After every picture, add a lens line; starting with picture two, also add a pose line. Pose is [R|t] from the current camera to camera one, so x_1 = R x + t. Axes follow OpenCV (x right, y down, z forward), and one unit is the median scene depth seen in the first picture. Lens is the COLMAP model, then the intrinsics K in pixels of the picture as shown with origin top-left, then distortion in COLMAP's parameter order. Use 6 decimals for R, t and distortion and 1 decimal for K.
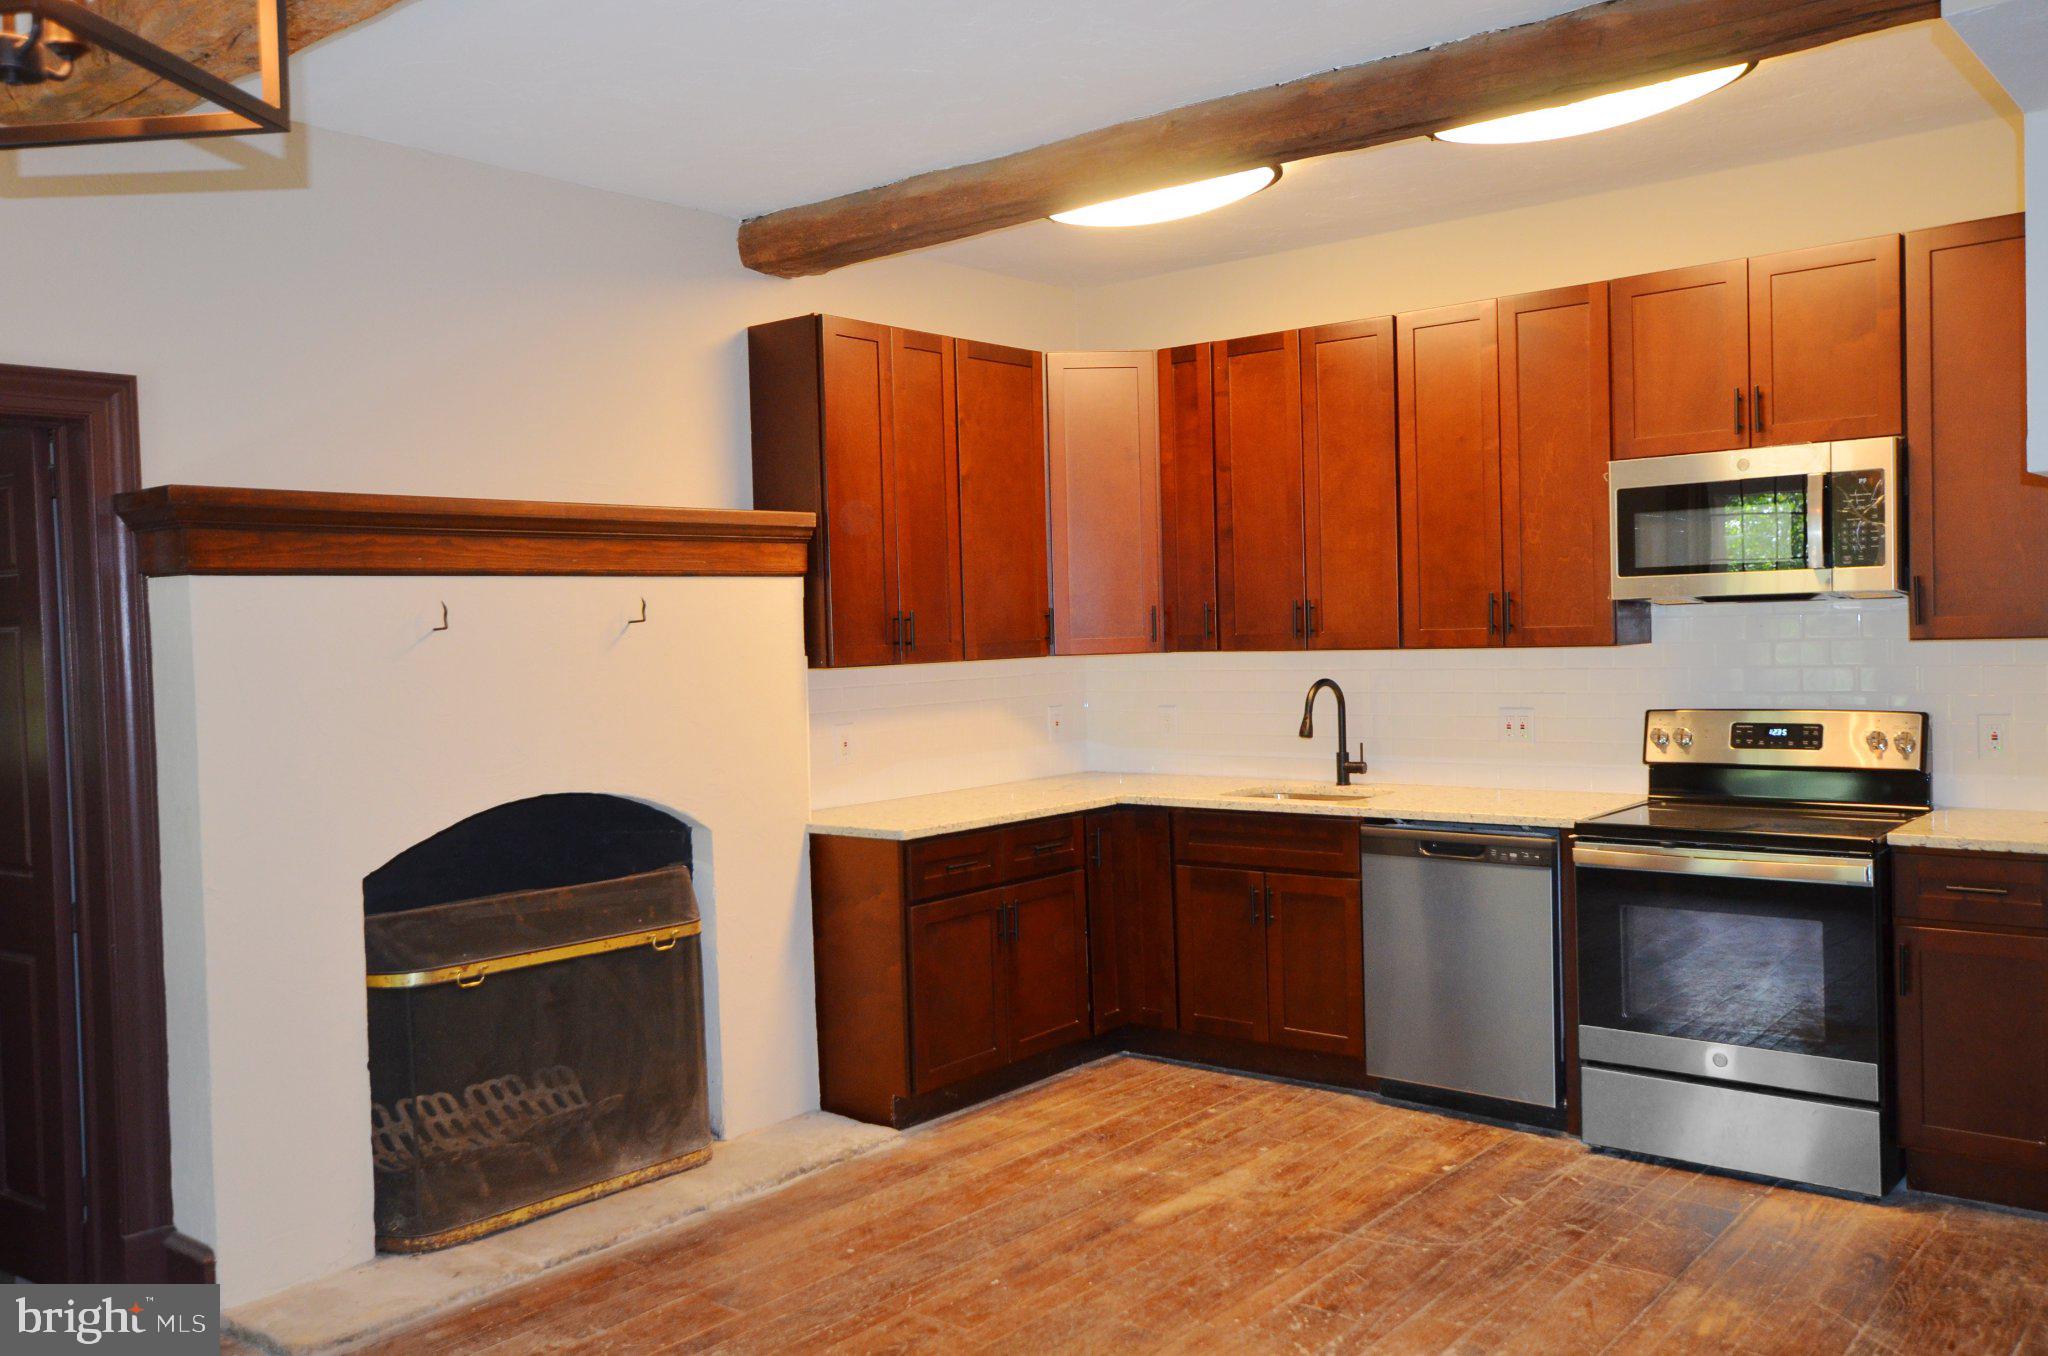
lens RADIAL K [[1674.9, 0, 1024.2], [0, 1674.9, 677.8], [0, 0, 1]] dist [0.002412, 0.031695]
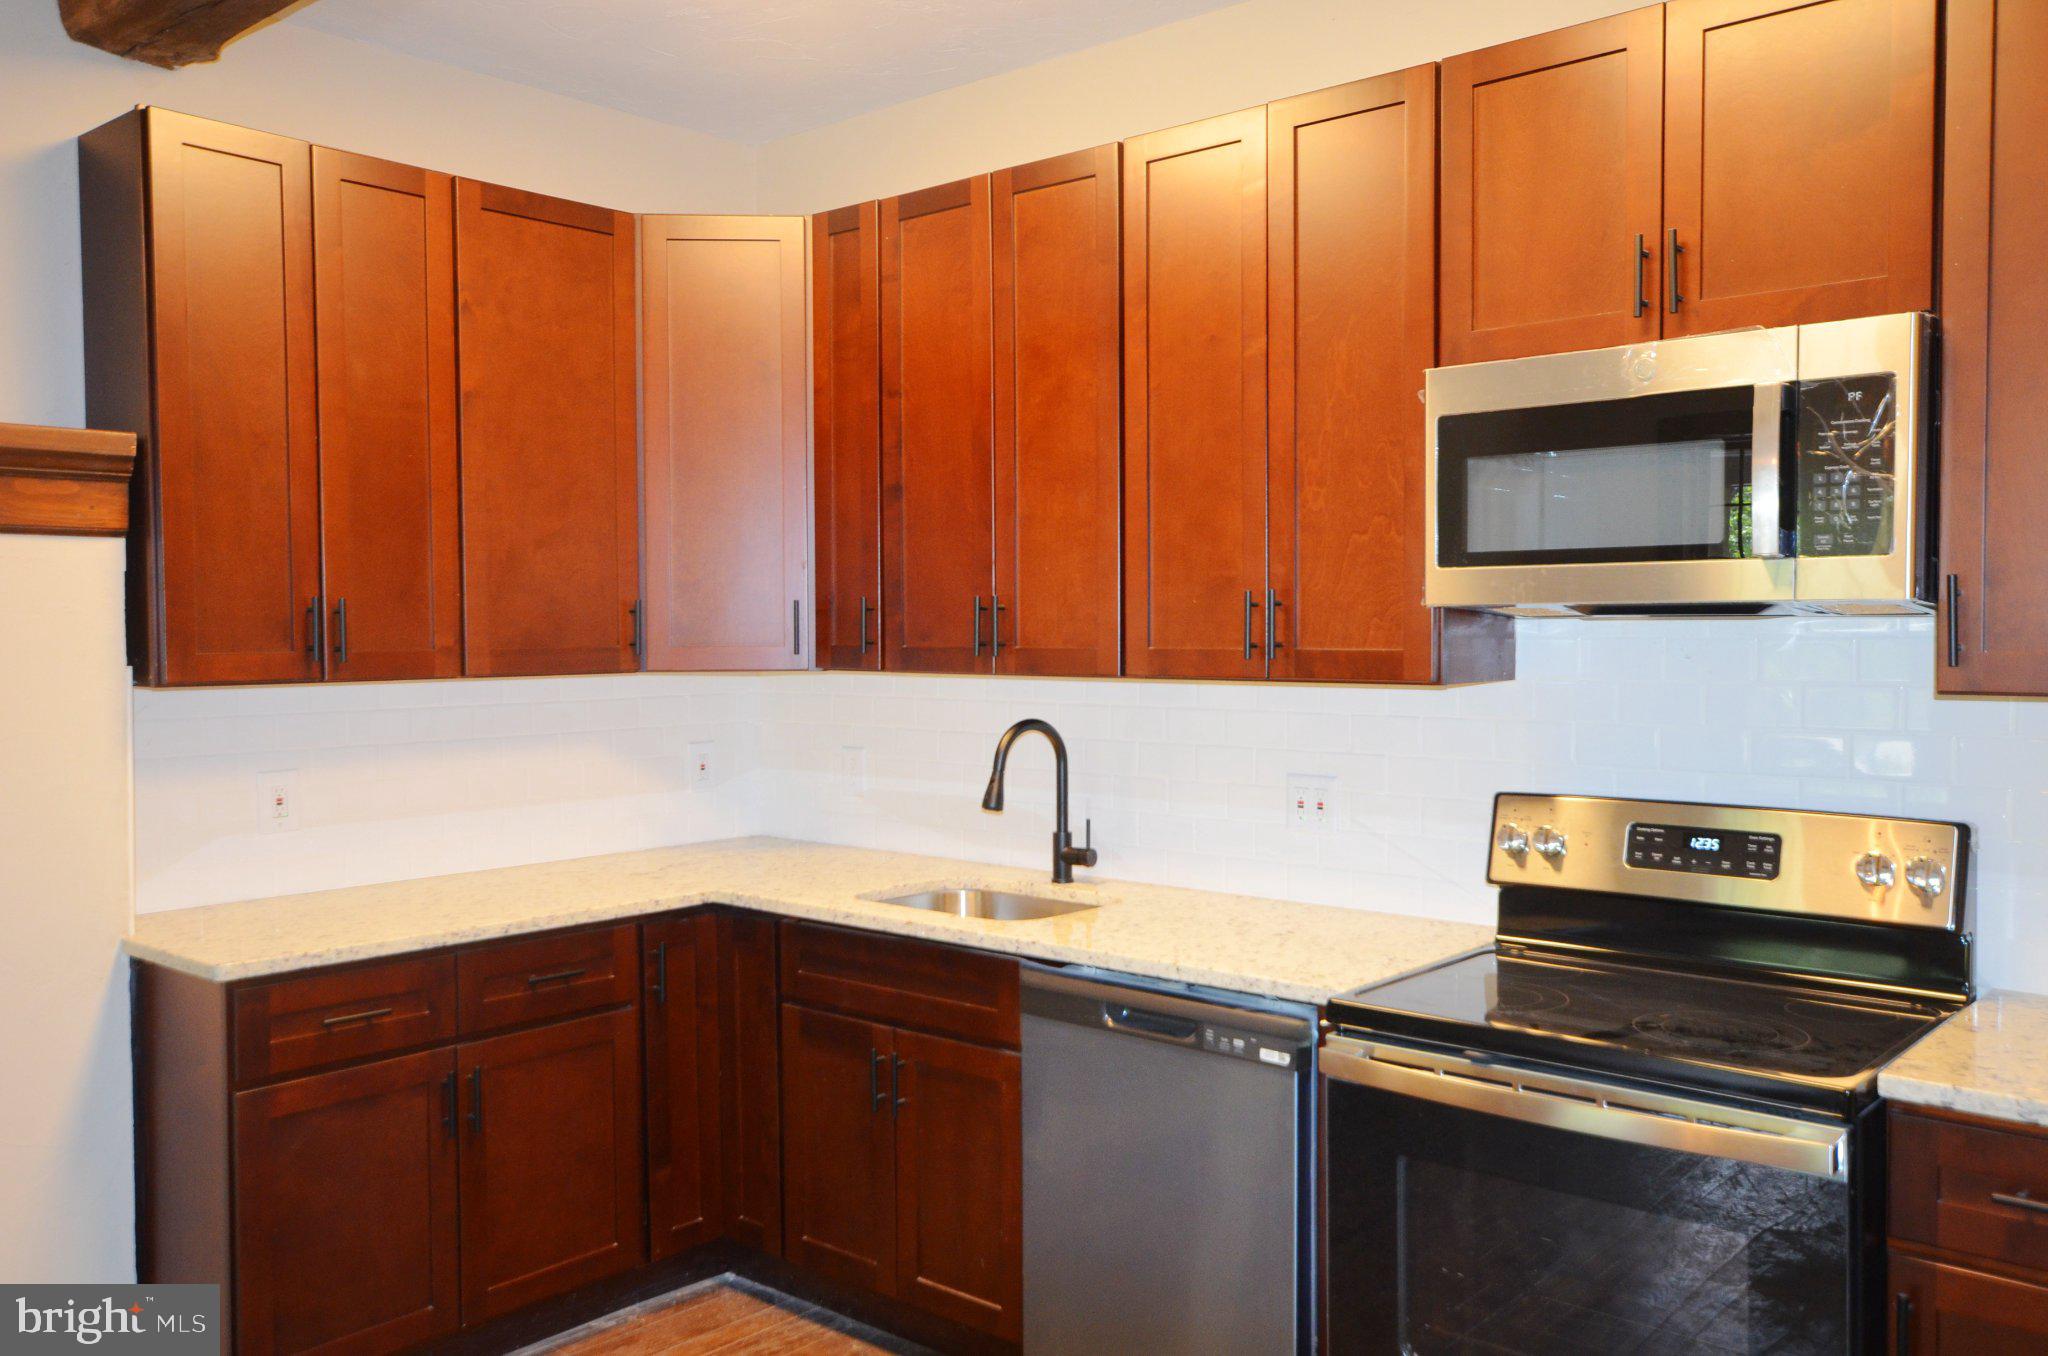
lens RADIAL K [[1674.9, 0, 1024.2], [0, 1674.9, 676.4], [0, 0, 1]] dist [0.002412, 0.031695]
pose [[0.999228, 0.025891, -0.029552, 0.217334], [-0.025869, 0.999665, 0.001128, -0.018407], [0.029571, -0.000362, 0.999563, 0.392756]]
